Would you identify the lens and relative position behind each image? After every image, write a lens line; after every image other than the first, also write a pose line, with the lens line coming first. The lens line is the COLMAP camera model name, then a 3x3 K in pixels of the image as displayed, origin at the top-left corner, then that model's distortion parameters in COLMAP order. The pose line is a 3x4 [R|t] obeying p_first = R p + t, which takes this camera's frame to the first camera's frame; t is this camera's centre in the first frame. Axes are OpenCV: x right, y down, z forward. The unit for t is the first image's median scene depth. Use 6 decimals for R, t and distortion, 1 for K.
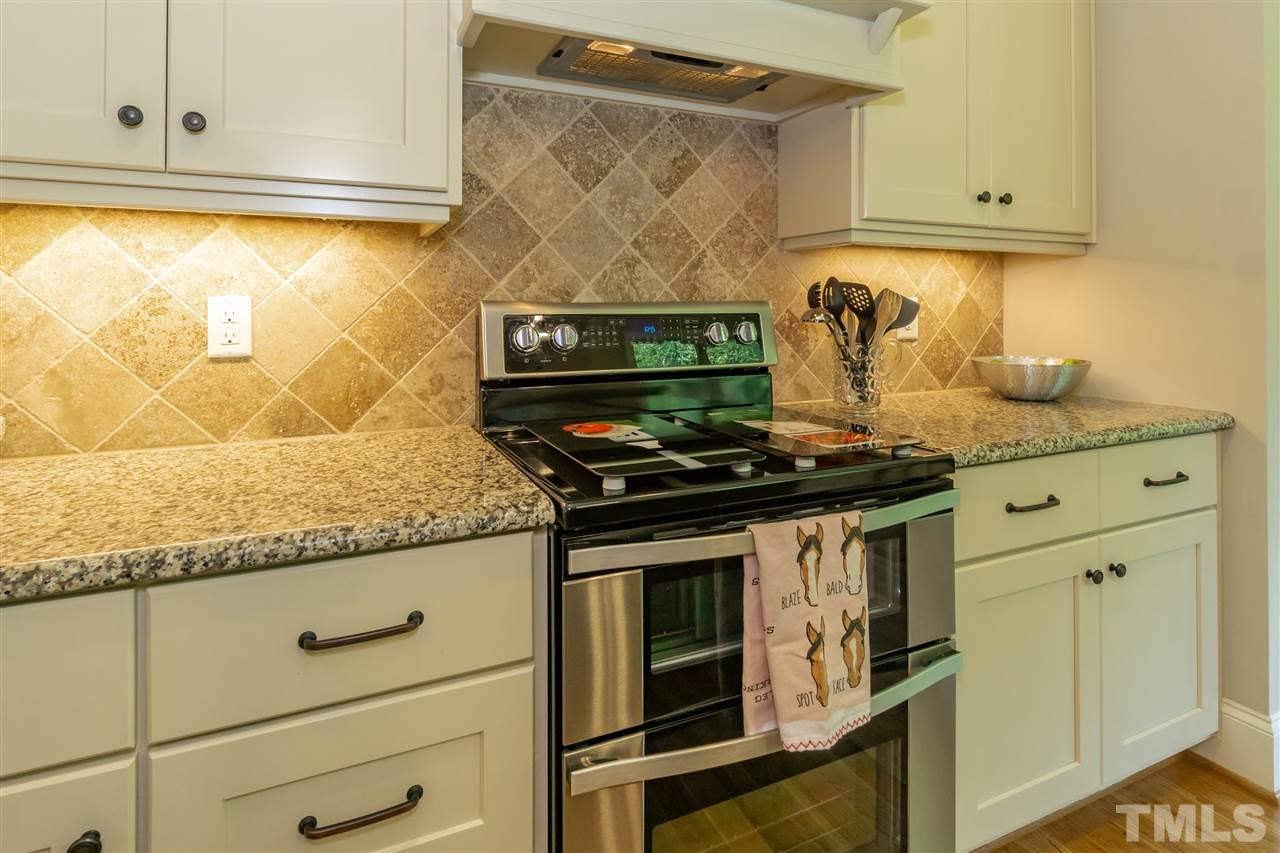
lens RADIAL K [[681.2, 0, 657.0], [0, 681.2, 299.0], [0, 0, 1]] dist [-0.002453, -0.000402]
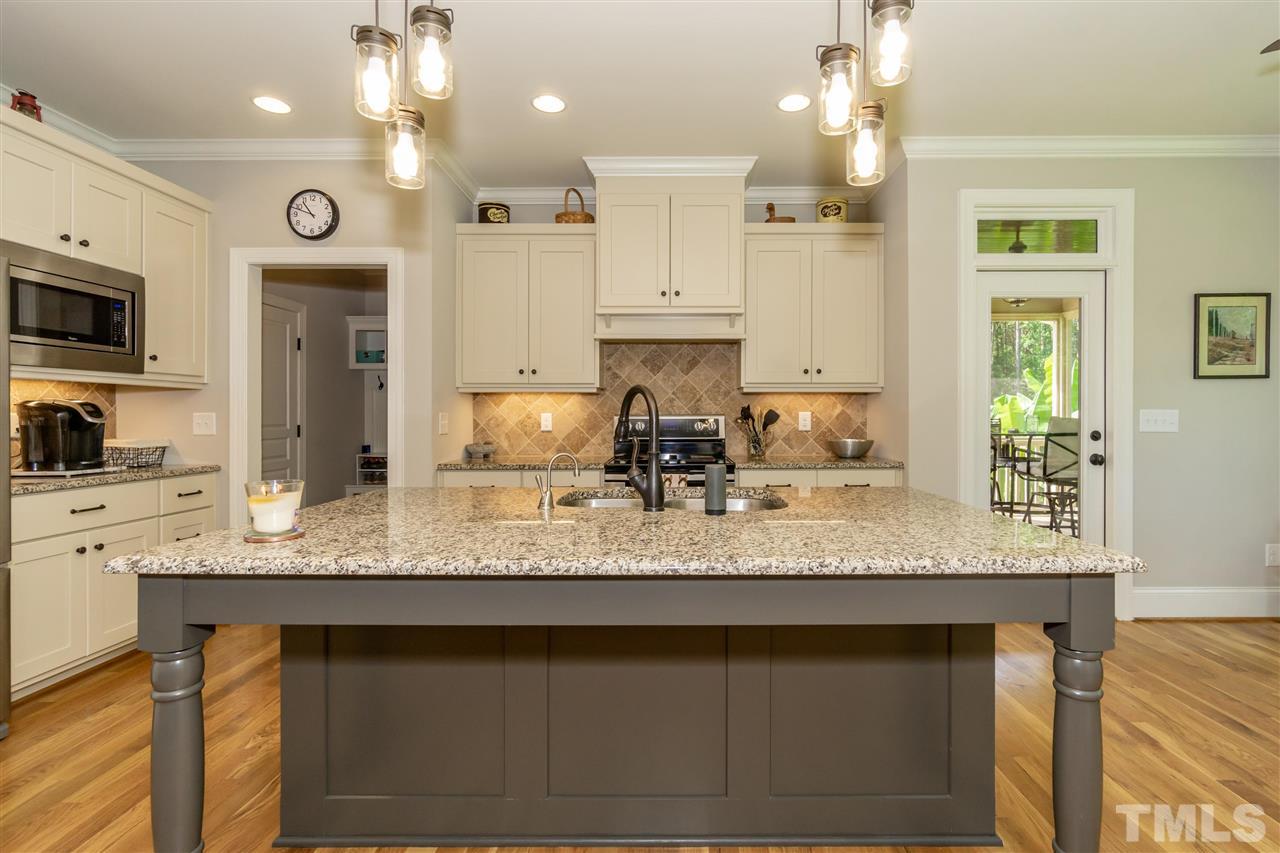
lens RADIAL K [[597.4, 0, 679.7], [0, 597.4, 406.1], [0, 0, 1]] dist [-0.005662, -0.000467]
pose [[0.910143, -0.006574, -0.414241, 1.127496], [0.004567, 0.999973, -0.005835, -0.017737], [0.414268, 0.003418, 0.910148, -1.340953]]
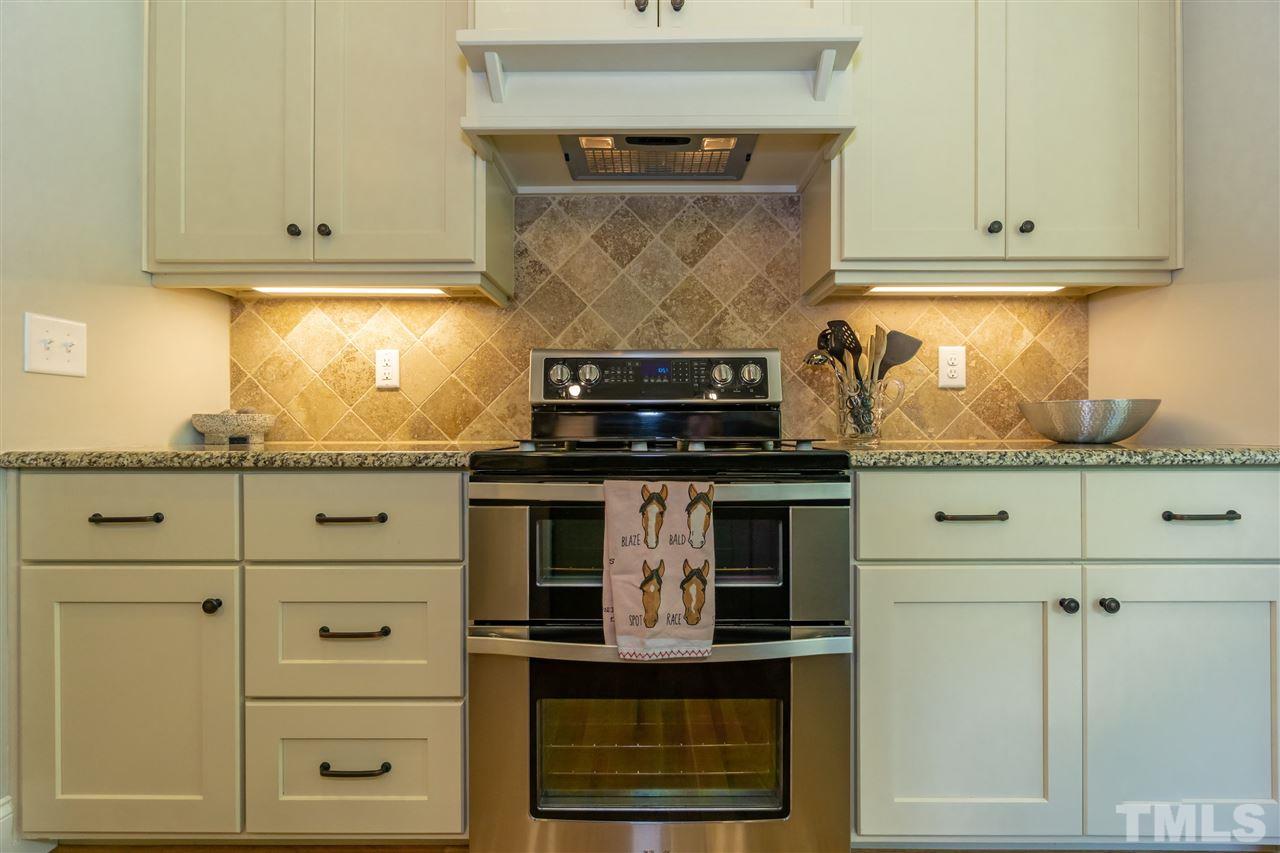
lens RADIAL K [[562.5, 0, 648.0], [0, 562.5, 426.1], [0, 0, 1]] dist [-0.003251, -0.000374]
pose [[0.902519, -0.000697, -0.430650, 0.443969], [0.004139, 0.999967, 0.007055, 0.151377], [0.430630, -0.008150, 0.902492, 0.061822]]
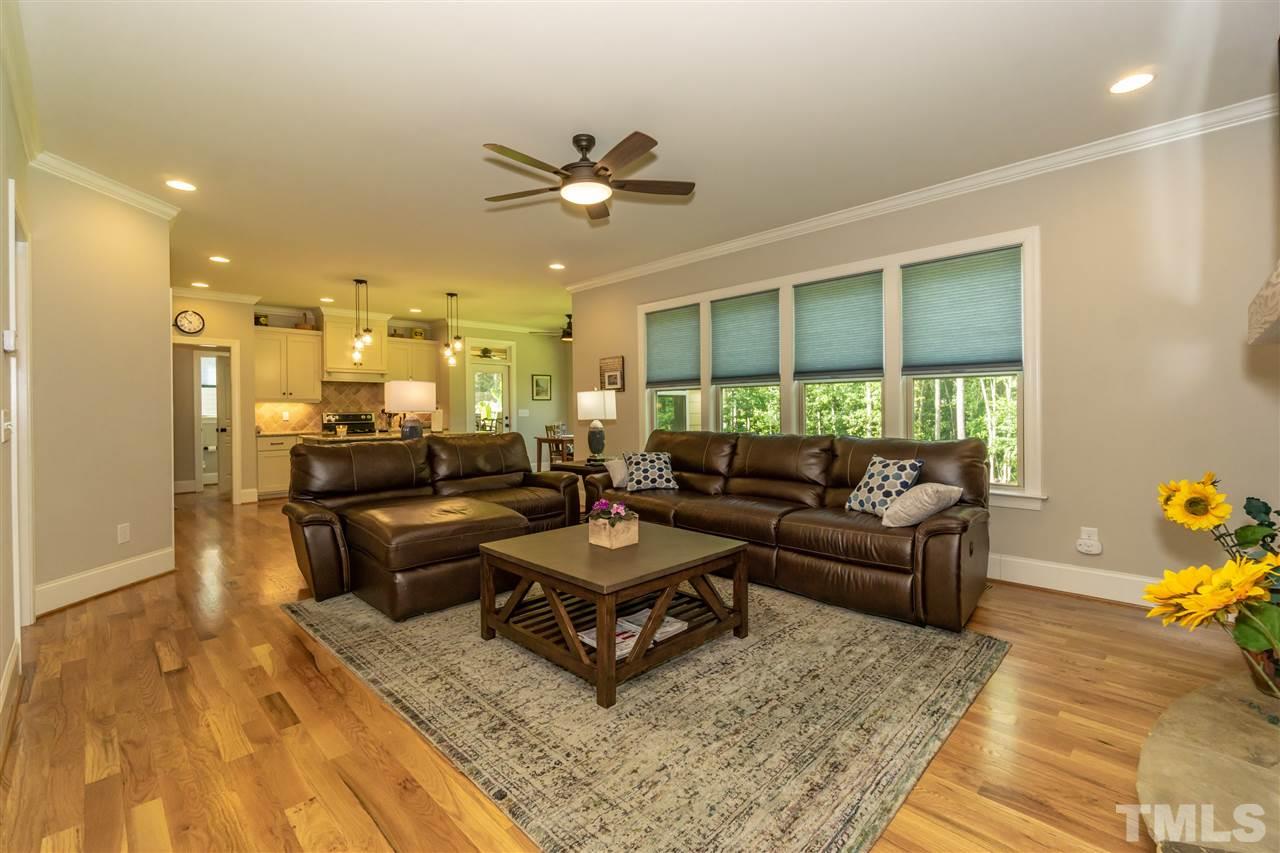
lens RADIAL K [[548.9, 0, 637.3], [0, 548.9, 411.3], [0, 0, 1]] dist [-0.001868, -0.000359]
pose [[0.944750, -0.008258, 0.327686, 0.951999], [0.004864, 0.999926, 0.011176, -0.054941], [-0.327754, -0.008965, 0.944720, -5.402501]]
